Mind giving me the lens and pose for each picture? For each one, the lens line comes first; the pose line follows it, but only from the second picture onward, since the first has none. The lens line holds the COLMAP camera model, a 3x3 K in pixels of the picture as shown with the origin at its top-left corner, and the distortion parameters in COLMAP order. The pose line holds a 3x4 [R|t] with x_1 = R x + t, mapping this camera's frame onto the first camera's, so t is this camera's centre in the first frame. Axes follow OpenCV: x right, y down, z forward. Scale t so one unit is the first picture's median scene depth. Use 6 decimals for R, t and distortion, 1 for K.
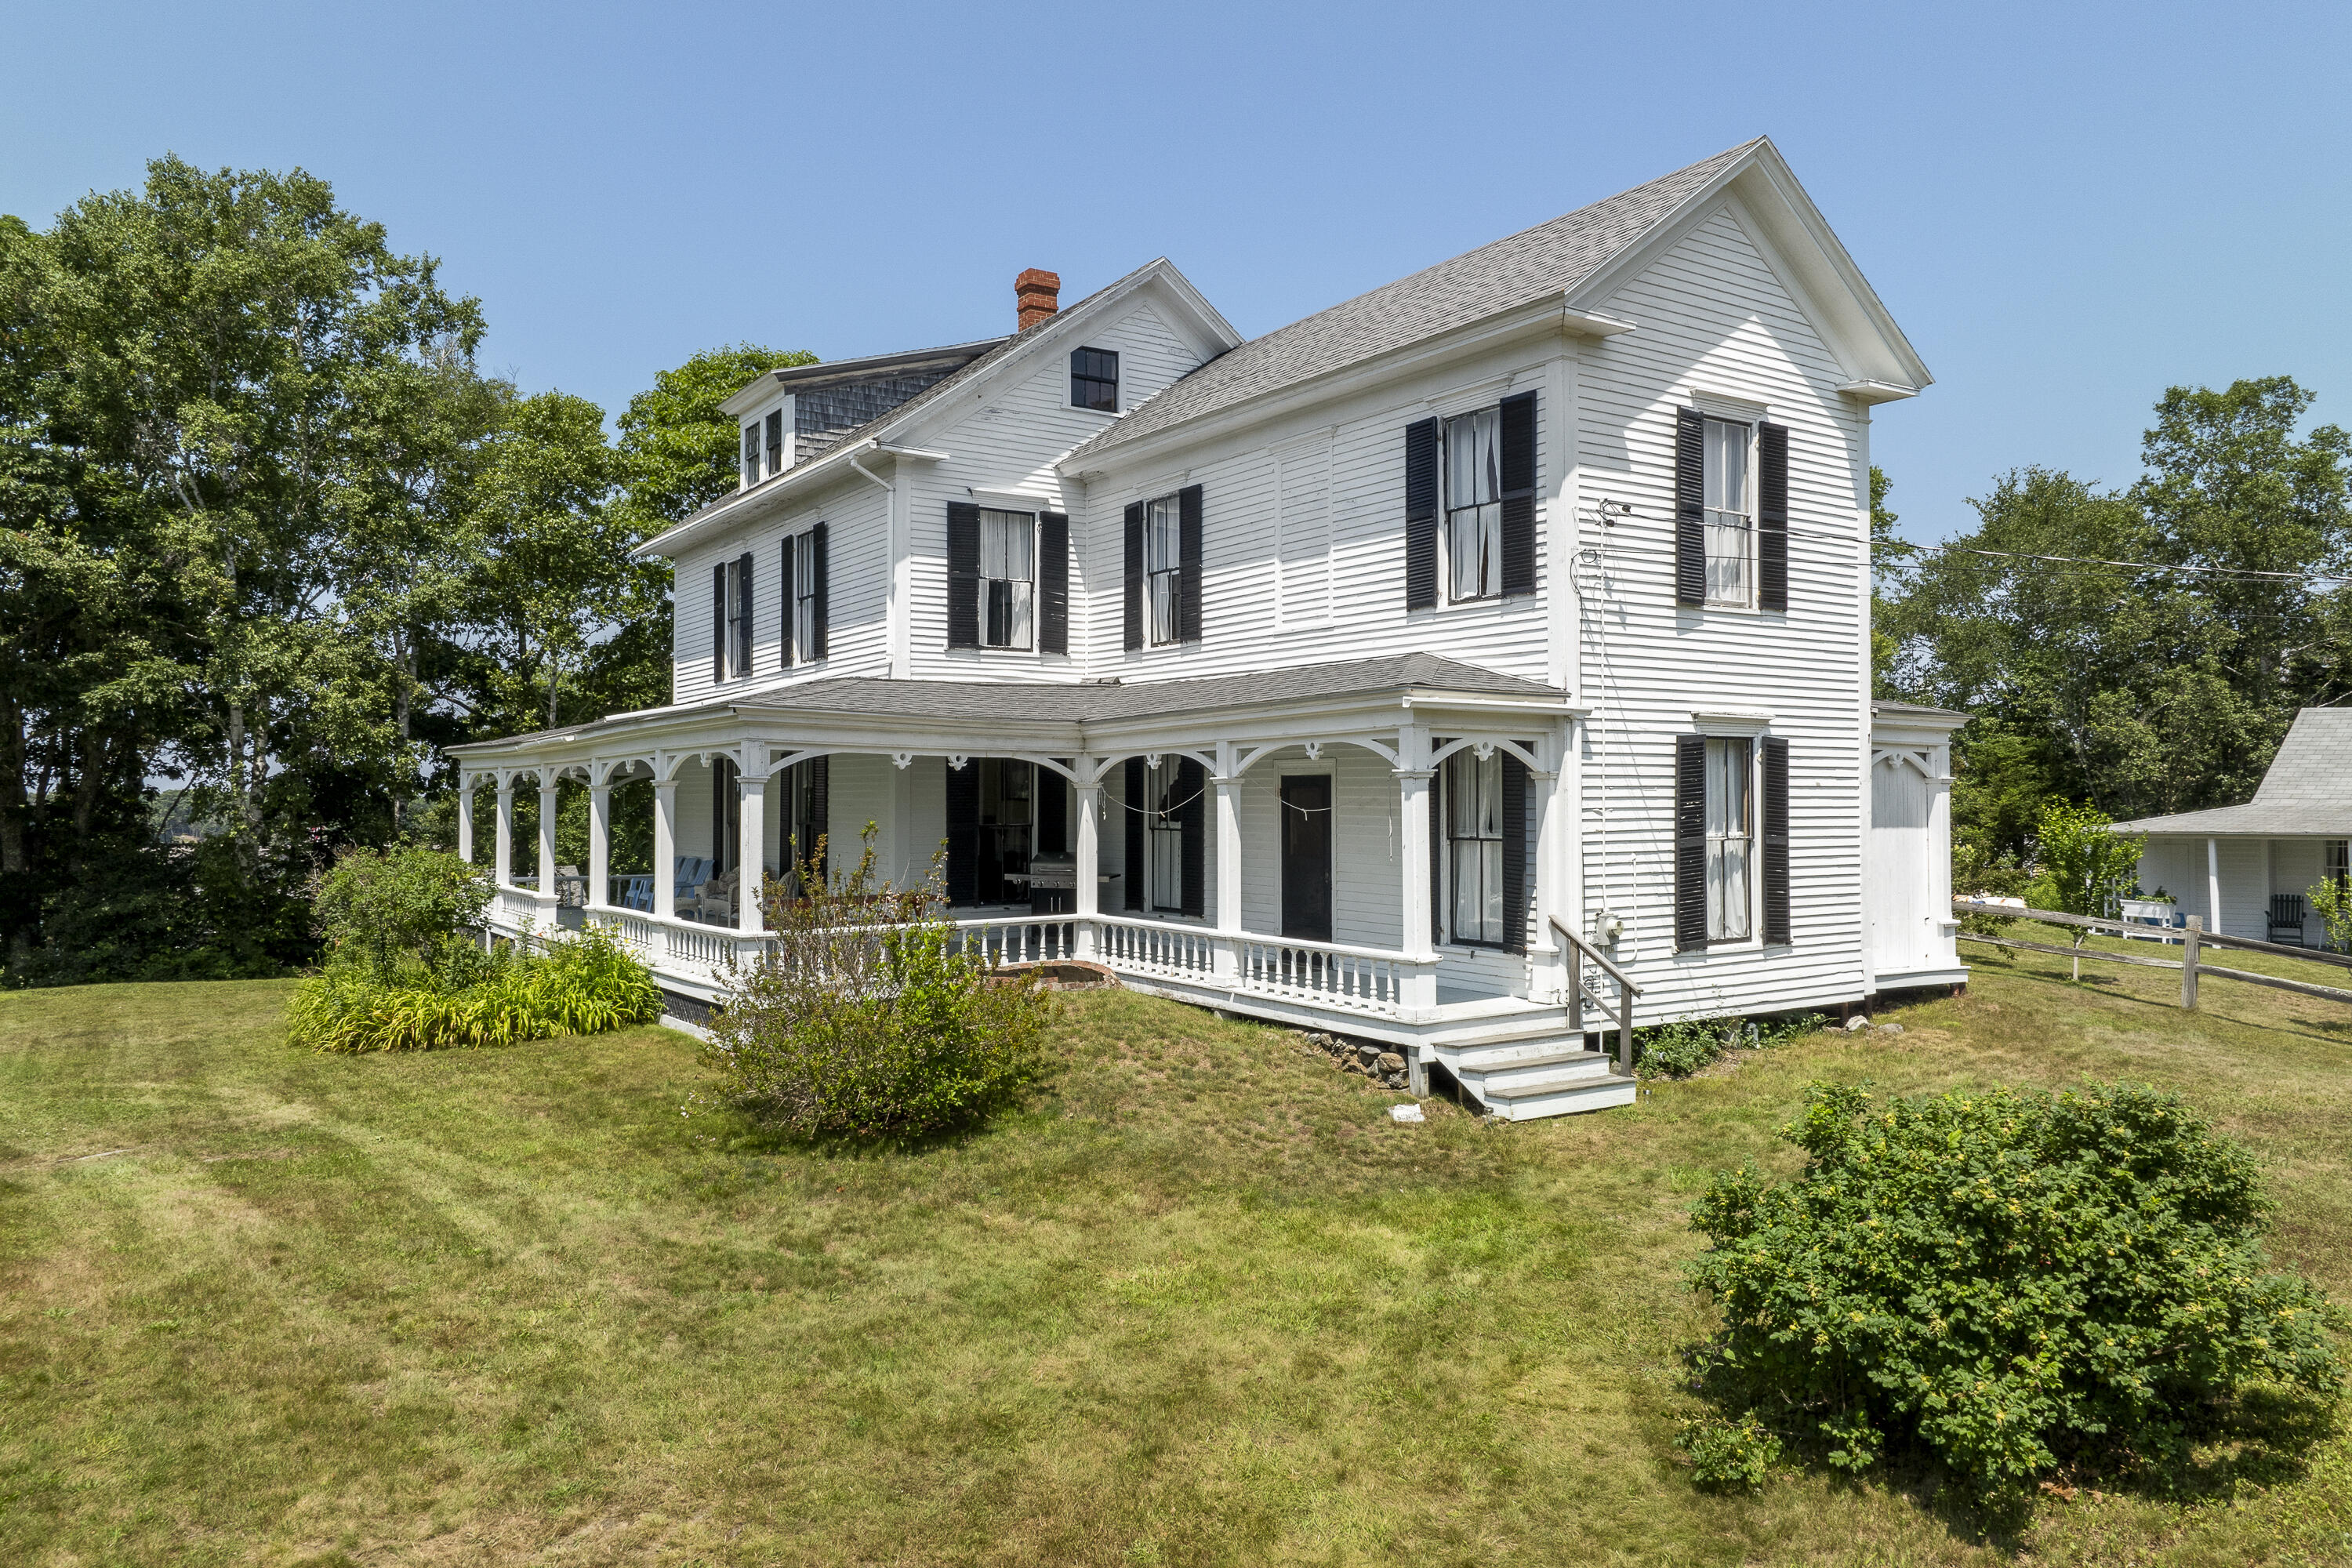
lens RADIAL K [[1639.0, 0, 1176.0], [0, 1639.0, 784.0], [0, 0, 1]] dist [0.000276, 0.002620]
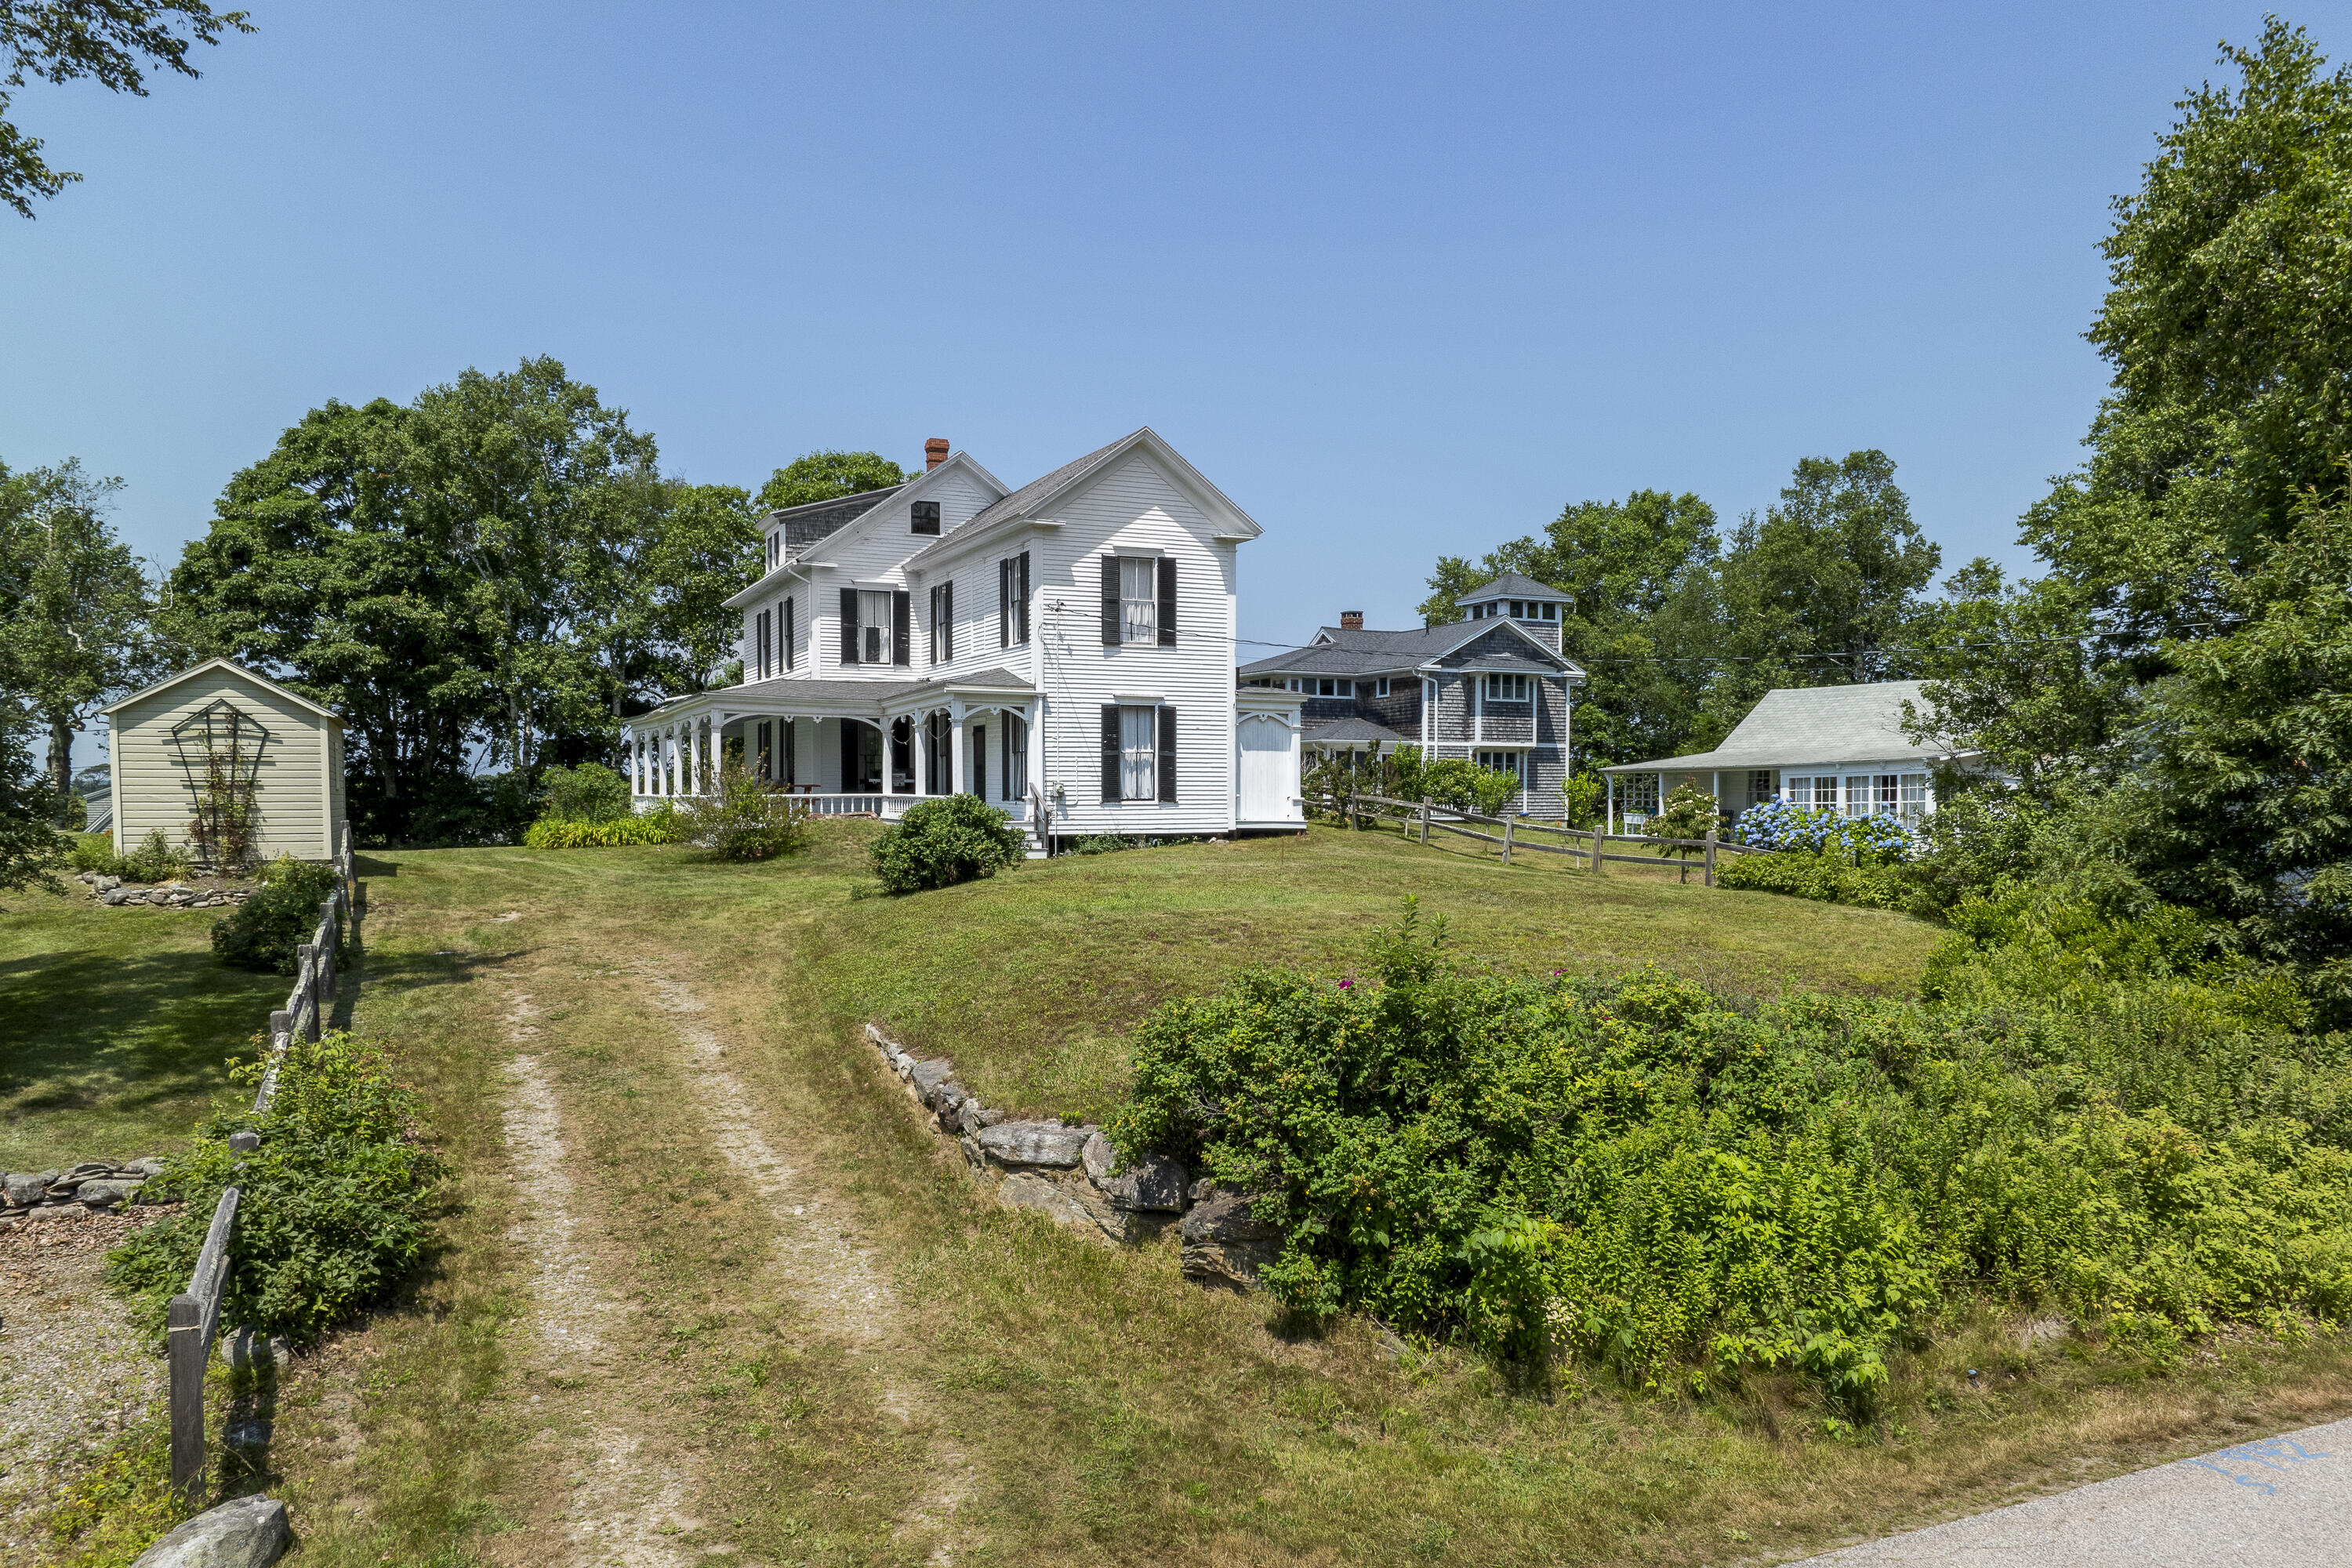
lens RADIAL K [[1639.9, 0, 1174.5], [0, 1639.9, 866.3], [0, 0, 1]] dist [0.001086, -0.001150]
pose [[0.988591, 0.010291, -0.150276, 0.530398], [-0.001725, 0.998371, 0.057025, 0.044810], [0.150618, -0.056115, 0.986998, -0.853457]]
